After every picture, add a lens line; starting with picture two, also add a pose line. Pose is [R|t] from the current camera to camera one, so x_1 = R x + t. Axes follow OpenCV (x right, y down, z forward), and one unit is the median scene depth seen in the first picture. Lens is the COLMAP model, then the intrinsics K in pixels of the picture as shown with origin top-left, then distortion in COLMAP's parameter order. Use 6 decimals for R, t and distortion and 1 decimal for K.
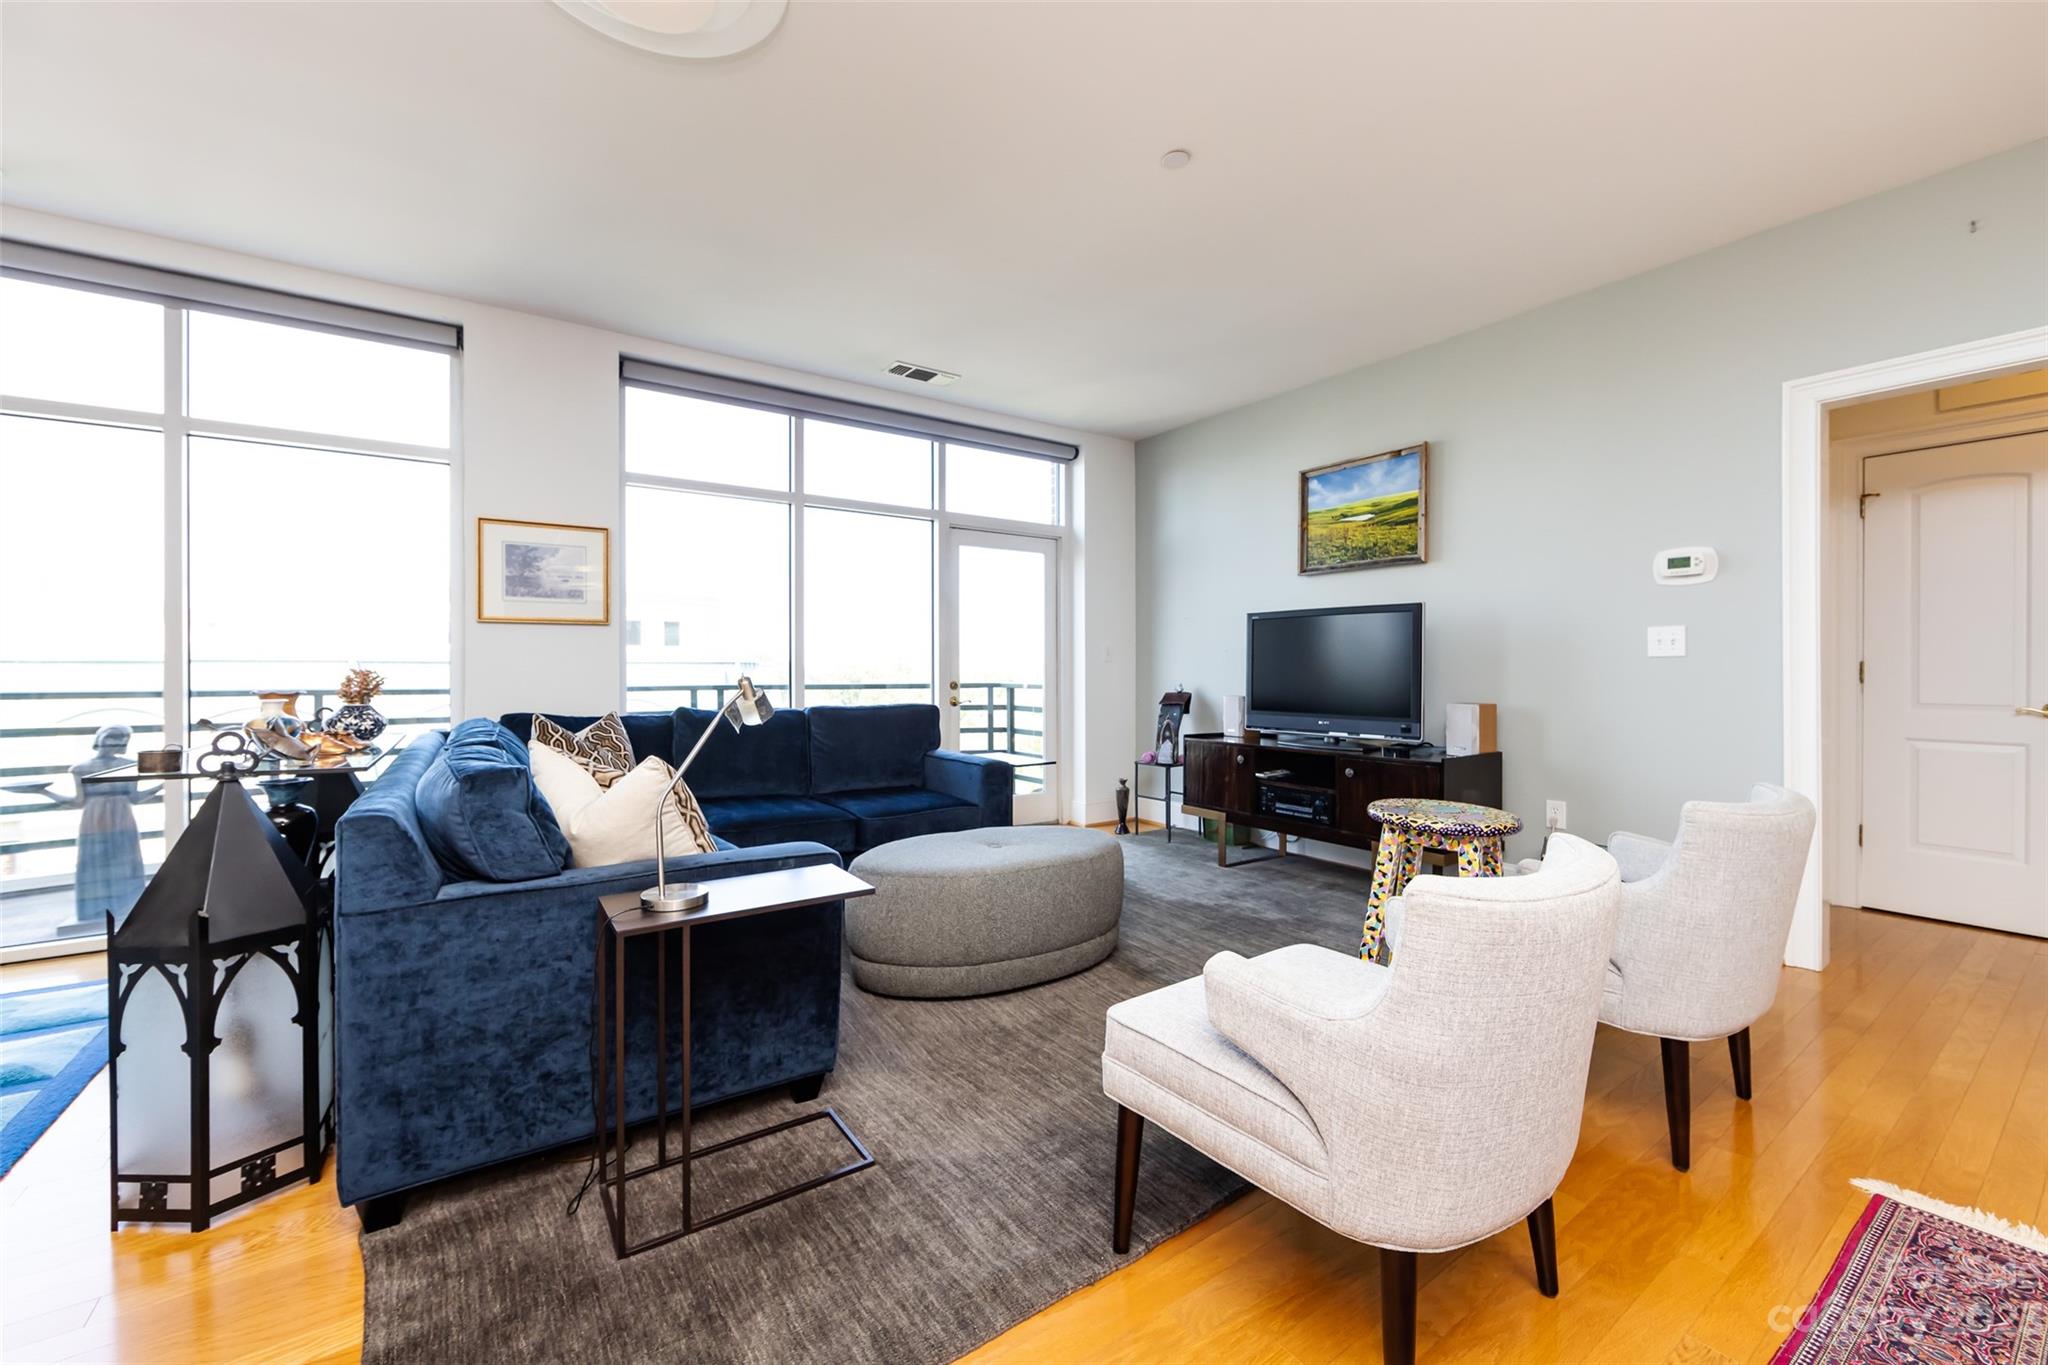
lens RADIAL K [[809.7, 0, 1017.7], [0, 809.7, 670.8], [0, 0, 1]] dist [-0.003741, -0.000189]
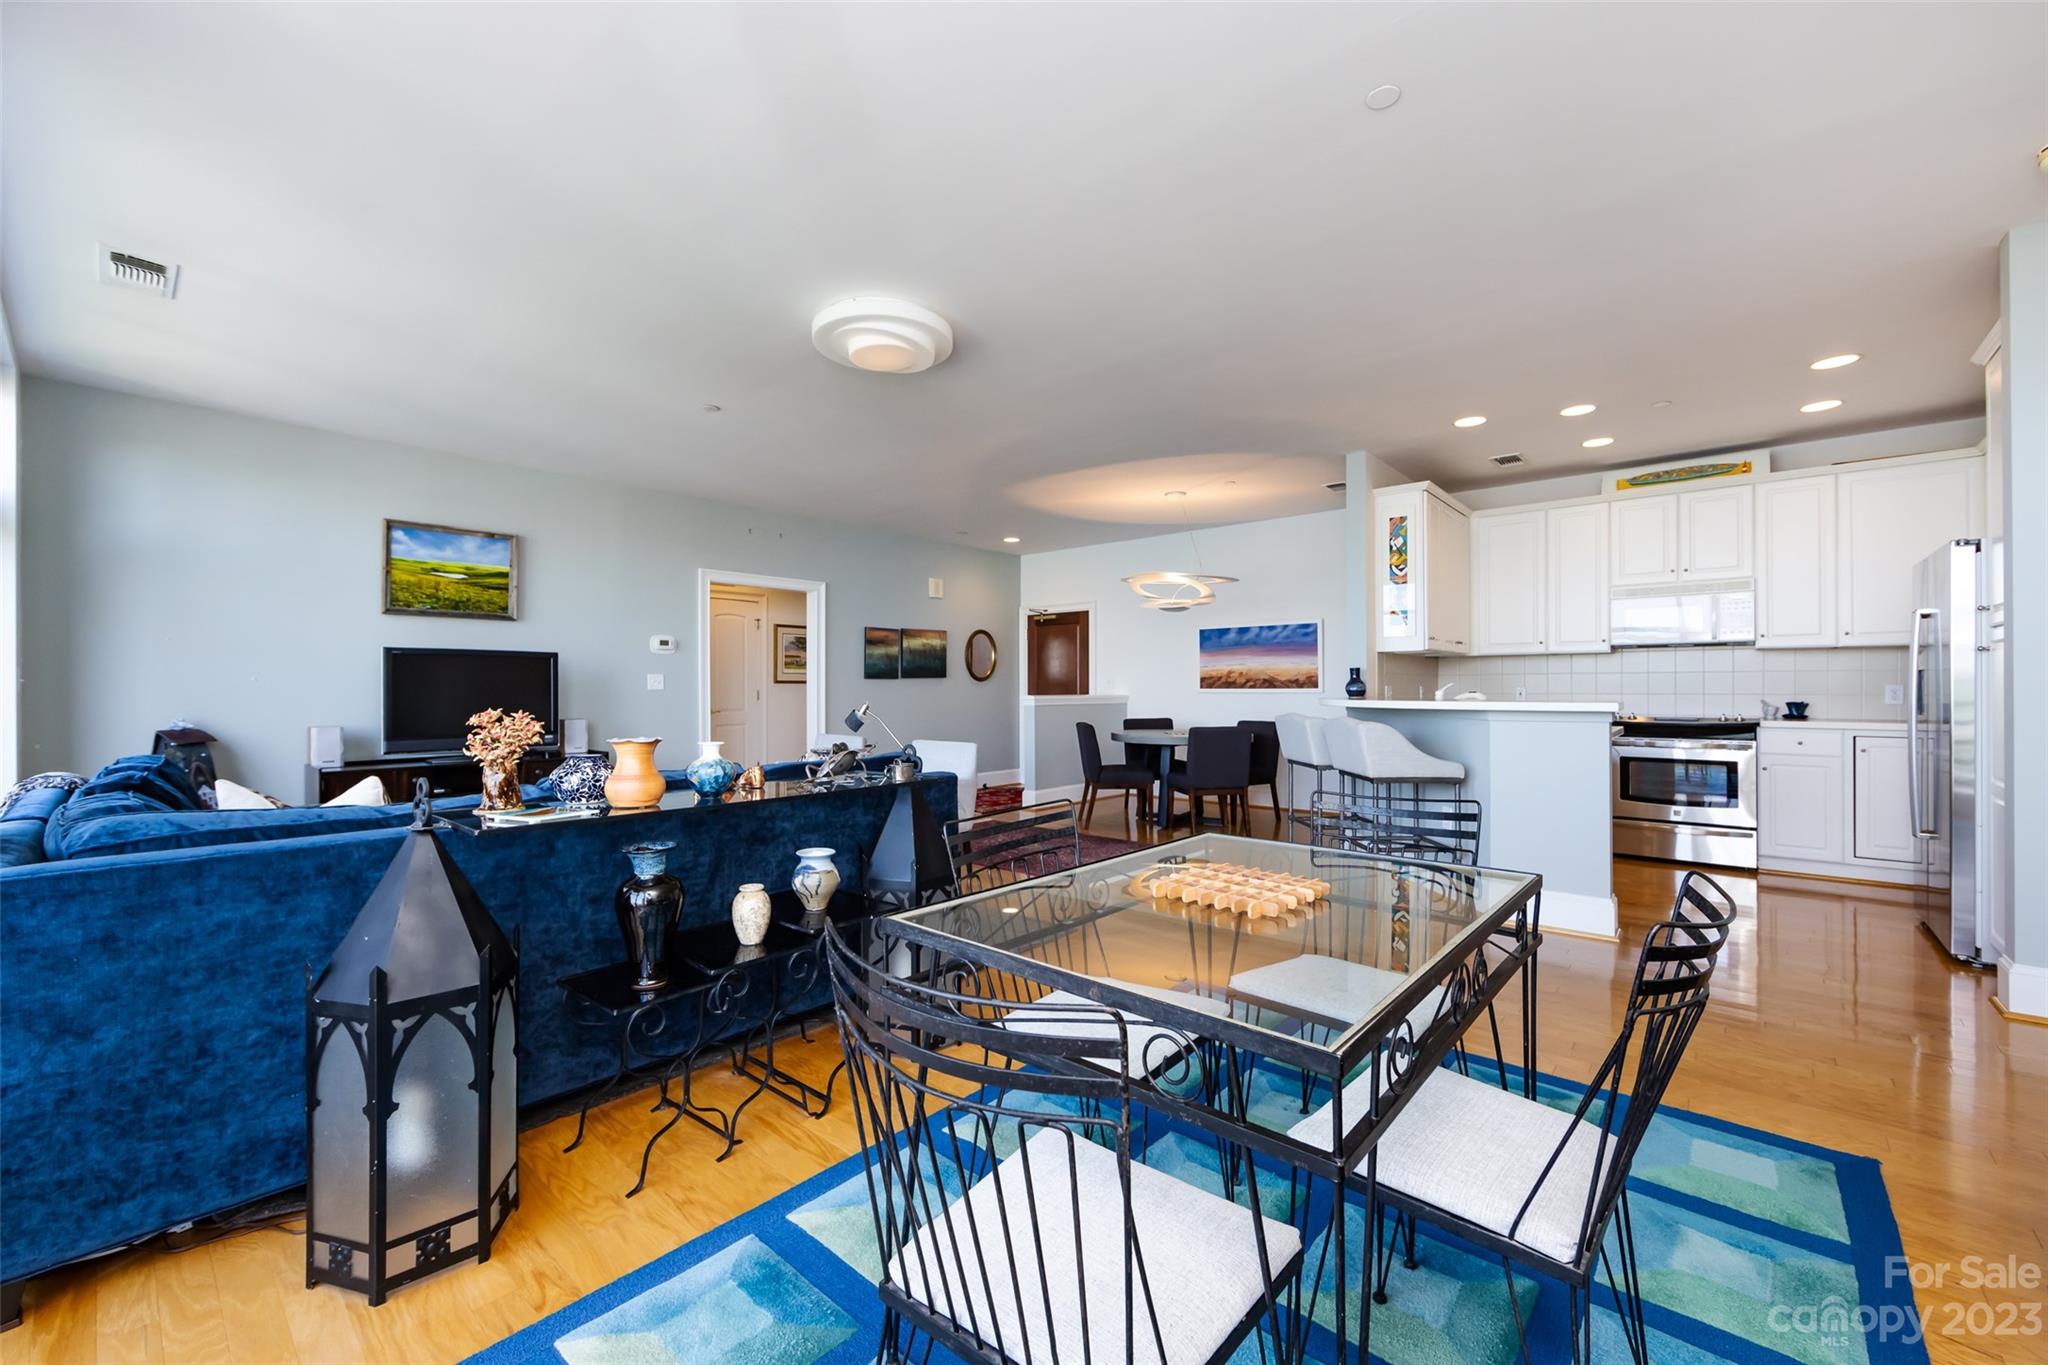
lens RADIAL K [[809.7, 0, 1031.8], [0, 809.7, 683.8], [0, 0, 1]] dist [-0.003741, -0.000189]
pose [[-0.250066, 0.005275, 0.968214, -1.135647], [0.007681, 0.999964, -0.003465, -0.014939], [-0.968198, 0.006571, -0.250098, 0.522274]]
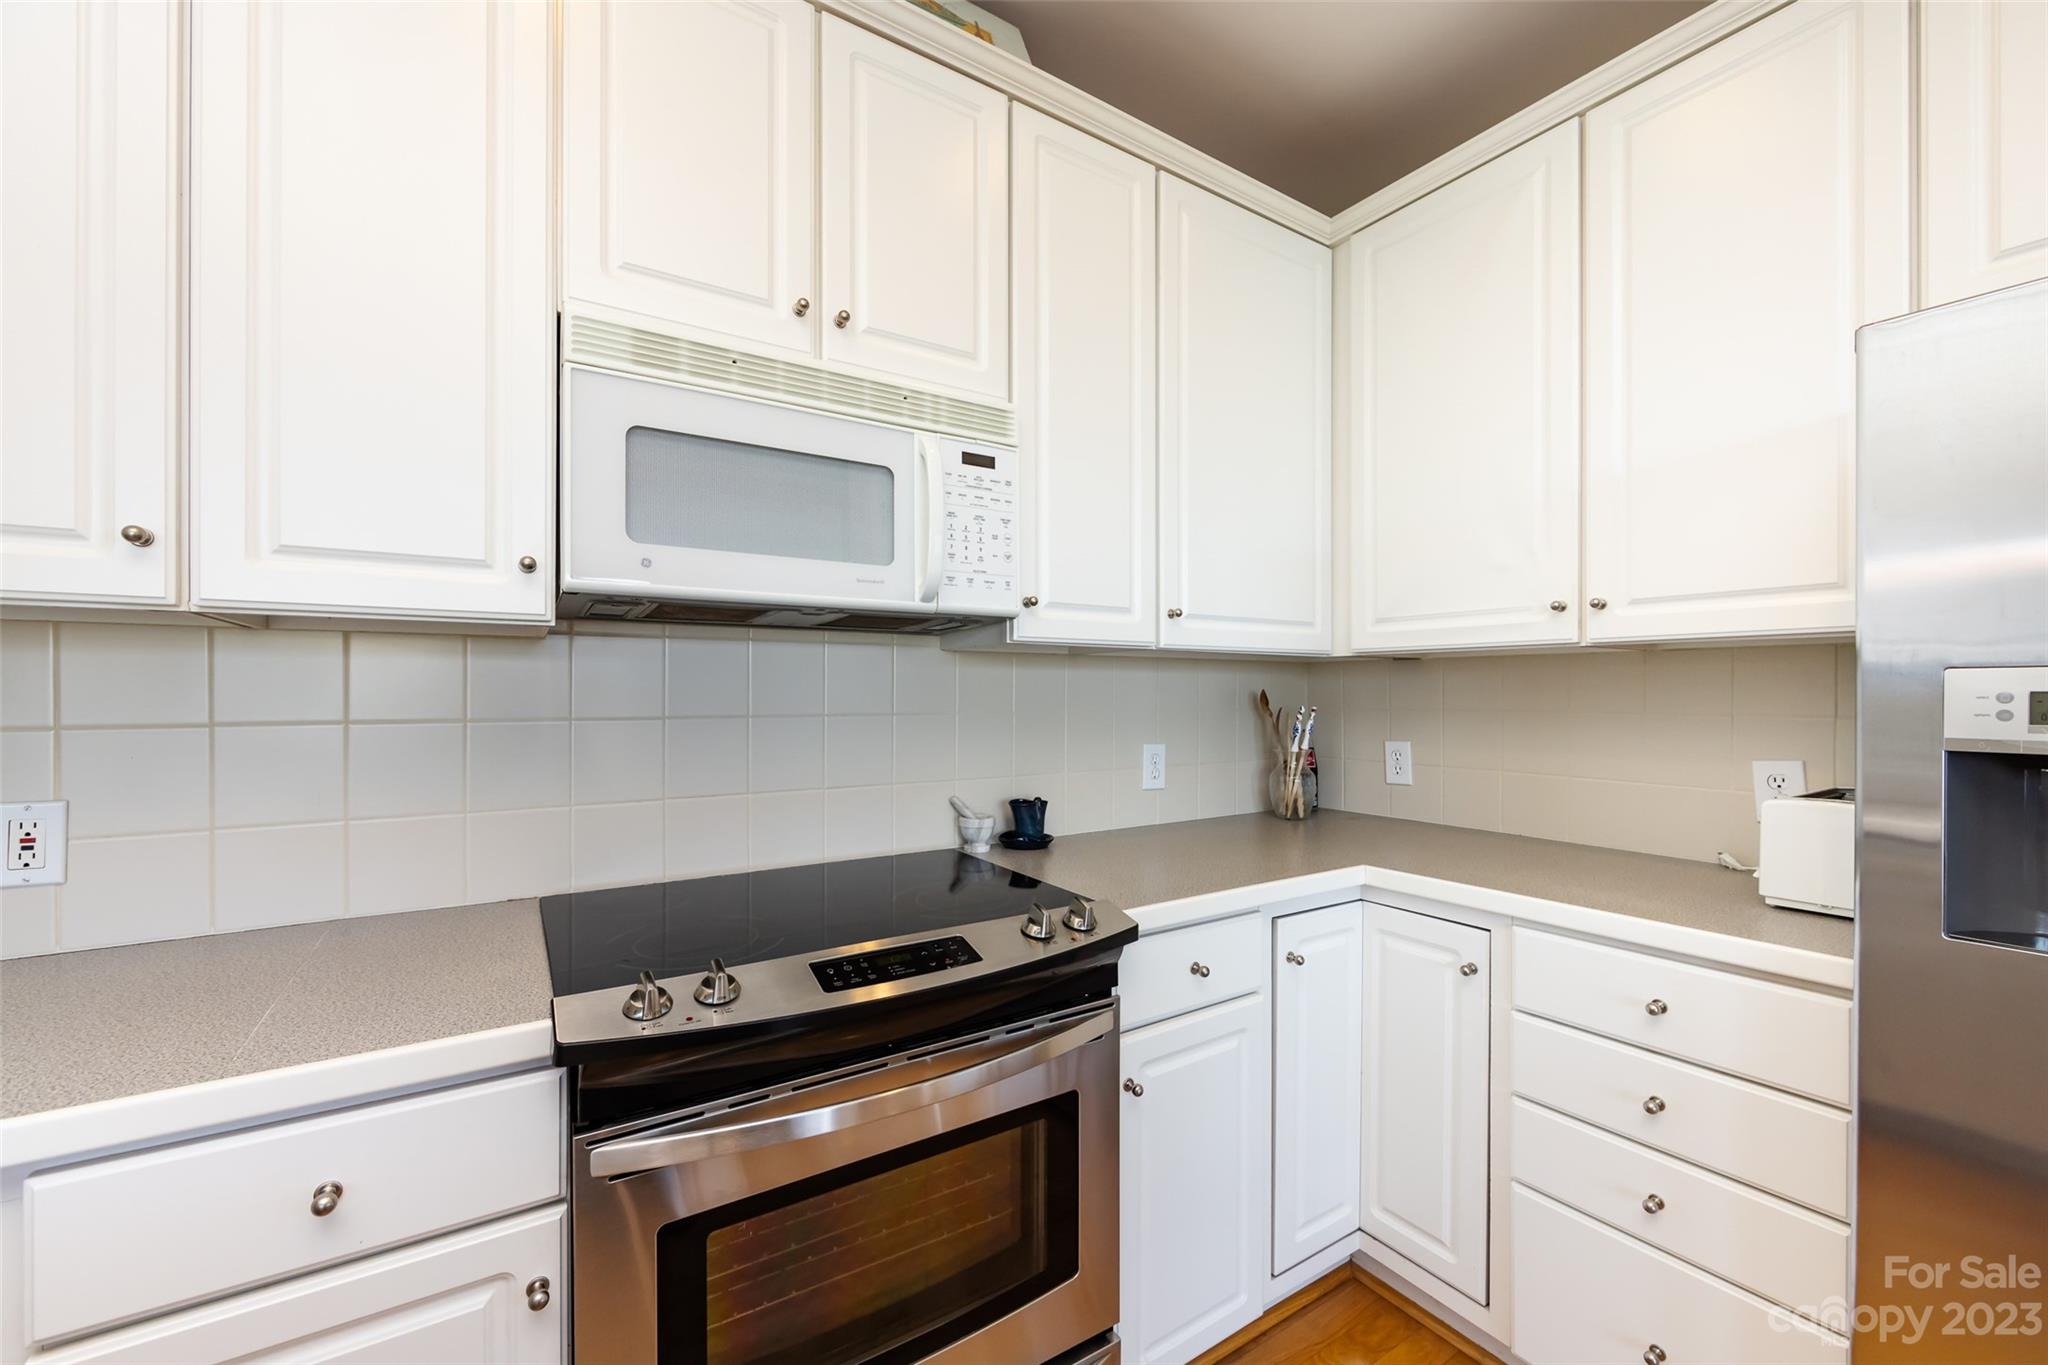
lens RADIAL K [[809.7, 0, 1023.6], [0, 809.7, 694.1], [0, 0, 1]] dist [-0.003741, -0.000189]
pose [[-0.999720, 0.001341, 0.023634, -0.147992], [0.001507, 0.999975, 0.006979, -0.046495], [-0.023625, 0.007013, -0.999696, -0.577988]]
